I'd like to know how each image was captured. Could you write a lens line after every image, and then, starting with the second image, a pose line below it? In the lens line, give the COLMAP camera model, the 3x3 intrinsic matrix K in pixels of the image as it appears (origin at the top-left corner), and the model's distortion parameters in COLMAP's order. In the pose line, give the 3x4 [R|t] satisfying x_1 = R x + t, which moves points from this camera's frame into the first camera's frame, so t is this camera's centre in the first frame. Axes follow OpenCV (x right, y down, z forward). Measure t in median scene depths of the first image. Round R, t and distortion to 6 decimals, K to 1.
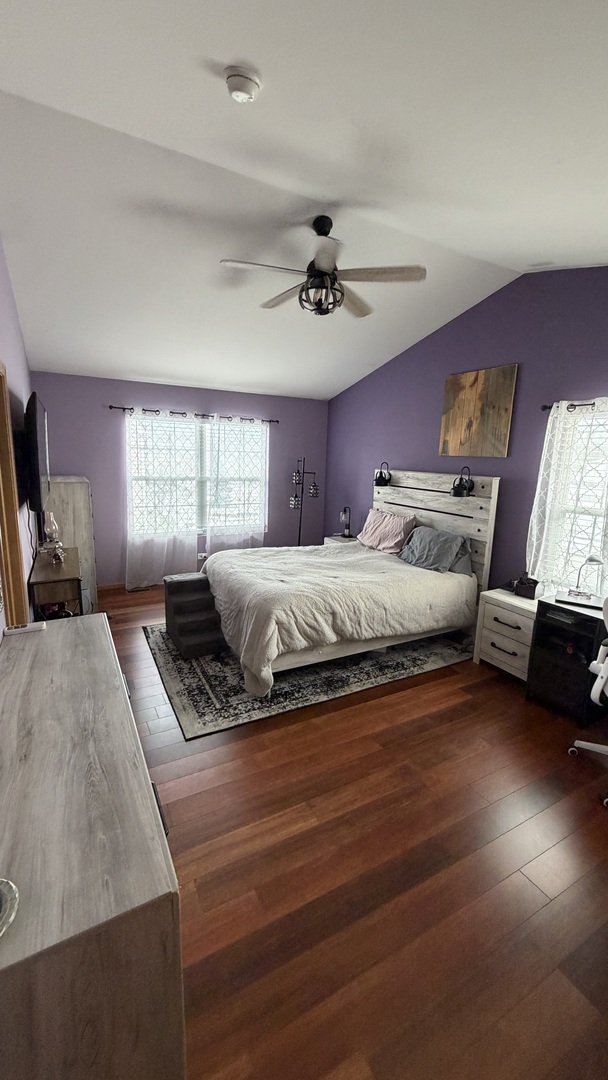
lens RADIAL K [[430.2, 0, 303.0], [0, 430.2, 540.7], [0, 0, 1]] dist [-0.002206, -0.000101]
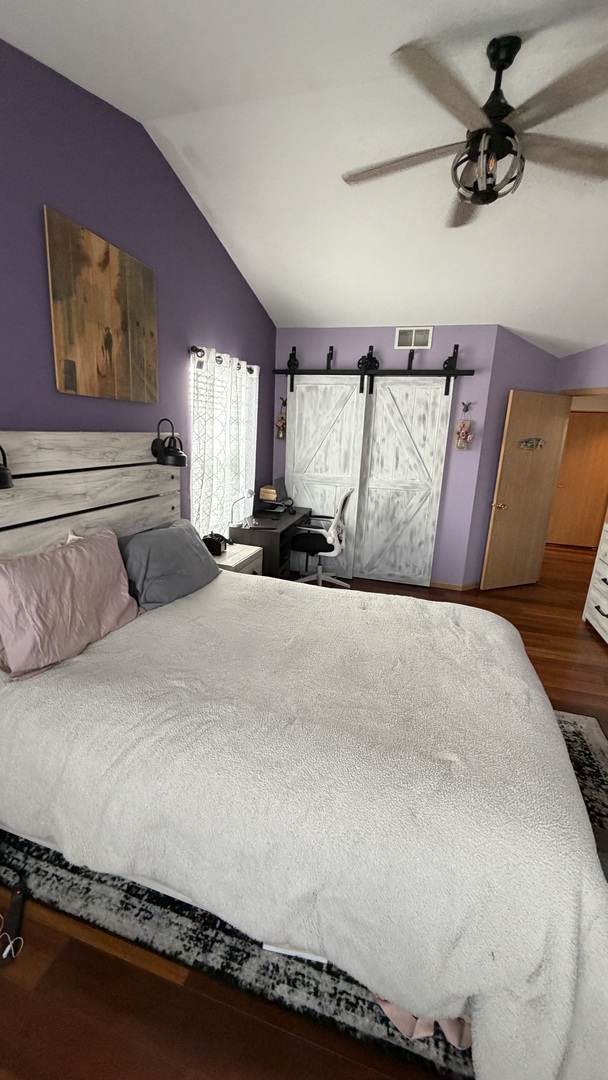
lens RADIAL K [[430.2, 0, 303.0], [0, 430.2, 540.7], [0, 0, 1]] dist [-0.002206, -0.000101]
pose [[-0.703361, -0.236885, 0.670201, -0.232443], [0.075555, 0.912583, 0.401849, -0.237921], [-0.706806, 0.333282, -0.623977, 1.256851]]
